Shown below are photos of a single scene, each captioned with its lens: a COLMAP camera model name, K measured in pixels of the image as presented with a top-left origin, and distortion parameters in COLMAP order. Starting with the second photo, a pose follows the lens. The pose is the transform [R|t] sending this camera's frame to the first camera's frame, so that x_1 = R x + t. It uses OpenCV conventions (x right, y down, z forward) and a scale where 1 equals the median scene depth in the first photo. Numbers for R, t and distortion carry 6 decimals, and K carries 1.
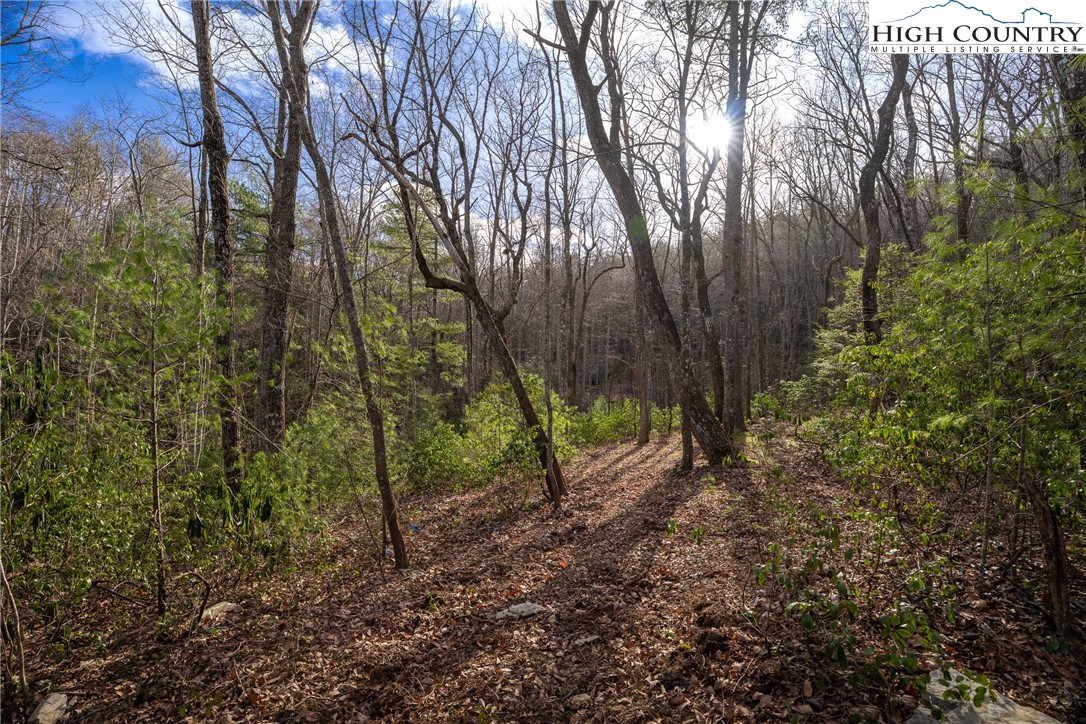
lens RADIAL K [[497.3, 0, 540.6], [0, 497.3, 359.1], [0, 0, 1]] dist [-0.100507, 0.020101]
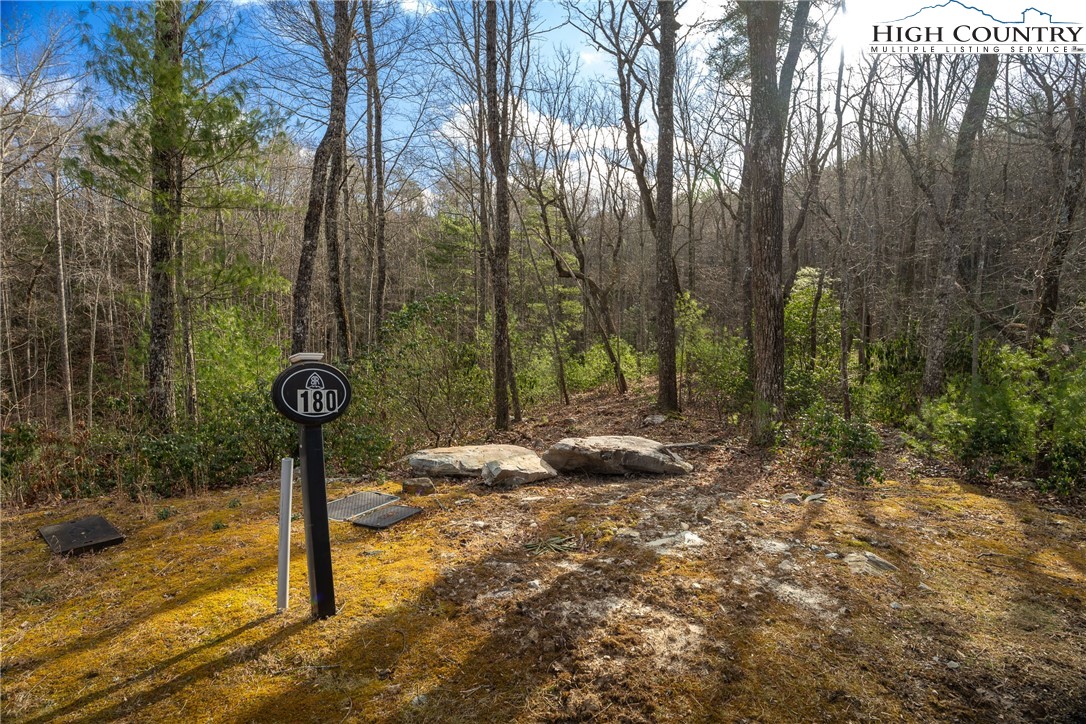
lens RADIAL K [[497.3, 0, 540.6], [0, 497.3, 359.1], [0, 0, 1]] dist [-0.100507, 0.020101]
pose [[0.973683, 0.008380, -0.227753, 0.144477], [0.023206, 0.990484, 0.135655, -0.166720], [0.226723, -0.137370, 0.964223, -1.093169]]
